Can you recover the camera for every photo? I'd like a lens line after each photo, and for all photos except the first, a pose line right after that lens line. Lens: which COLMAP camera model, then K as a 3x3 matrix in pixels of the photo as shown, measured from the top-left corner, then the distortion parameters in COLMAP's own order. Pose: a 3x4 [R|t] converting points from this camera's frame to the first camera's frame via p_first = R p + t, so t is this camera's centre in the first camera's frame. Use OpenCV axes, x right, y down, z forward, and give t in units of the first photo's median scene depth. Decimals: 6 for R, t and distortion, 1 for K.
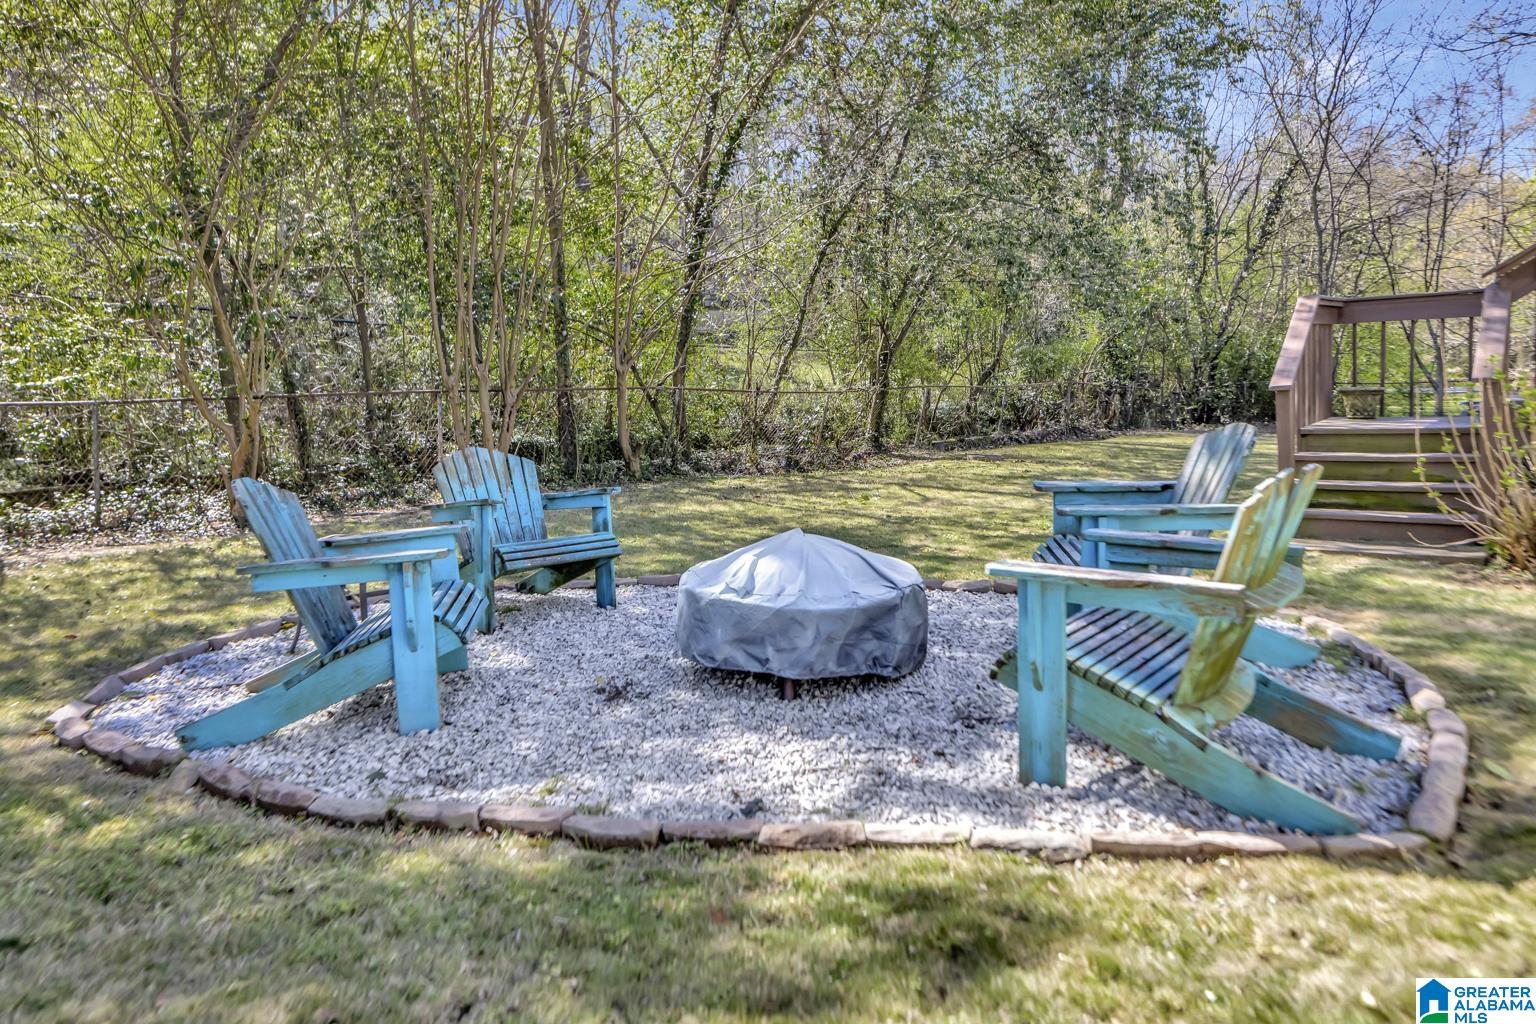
lens RADIAL K [[1022.6, 0, 765.7], [0, 1022.6, 493.0], [0, 0, 1]] dist [-0.132298, -0.000089]
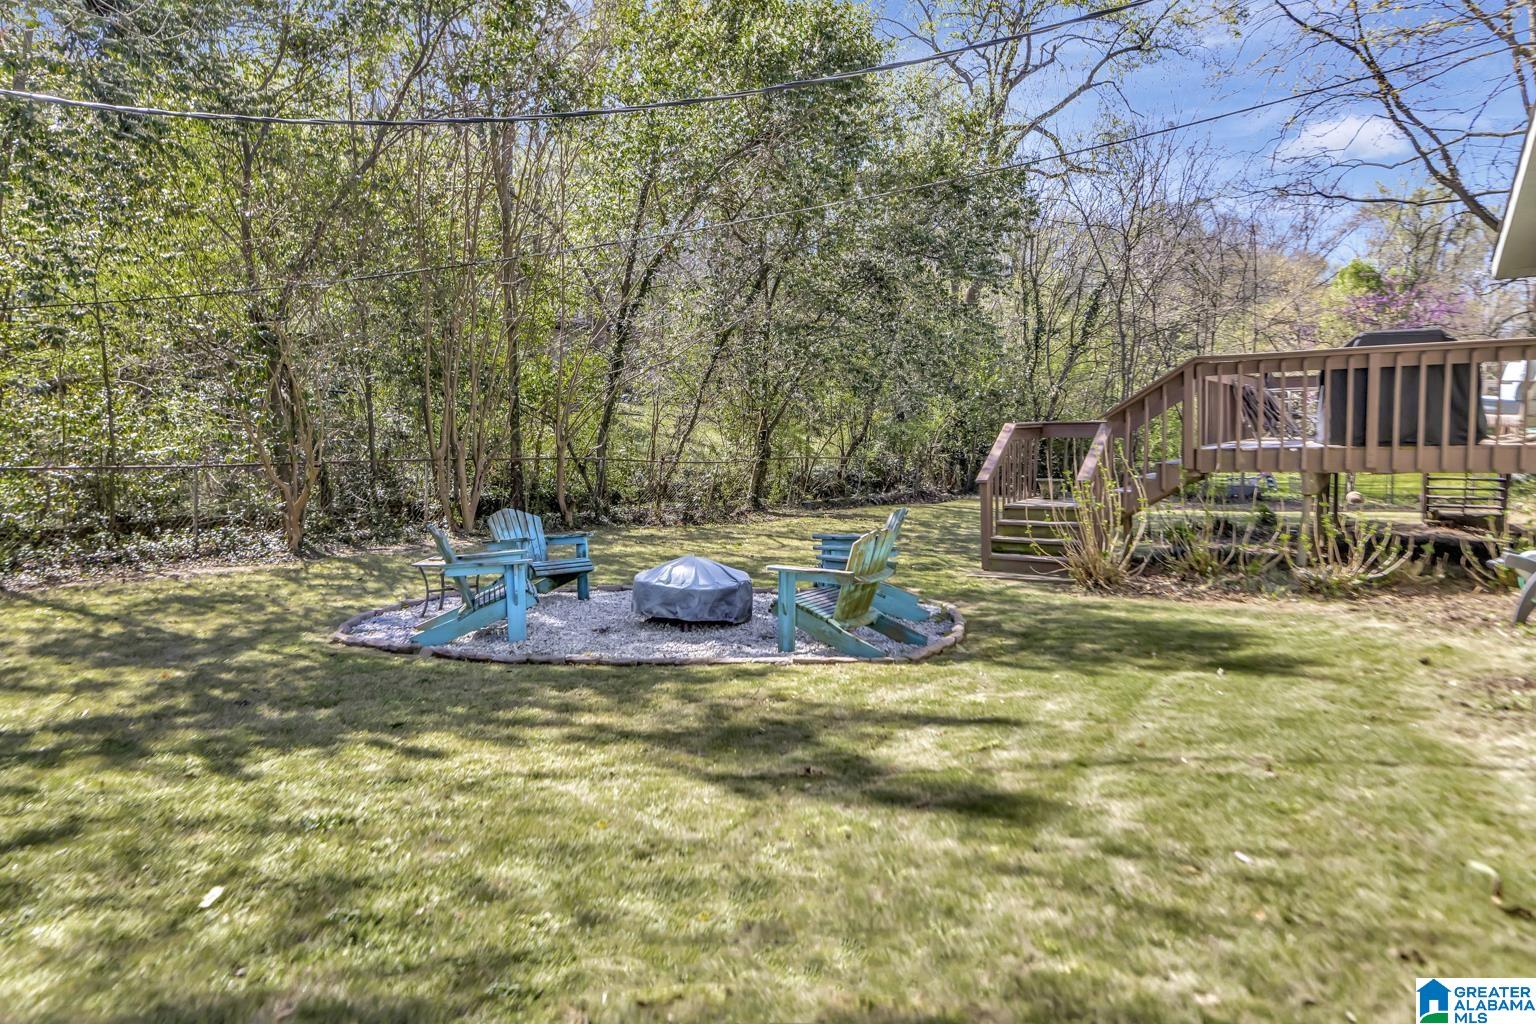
lens RADIAL K [[1071.2, 0, 768.0], [0, 1071.2, 512.0], [0, 0, 1]] dist [-0.001297, 0.000056]
pose [[0.994674, 0.020804, 0.100945, -0.012342], [-0.017736, 0.999356, -0.031197, 0.004706], [-0.101529, 0.029240, 0.994403, -0.399855]]
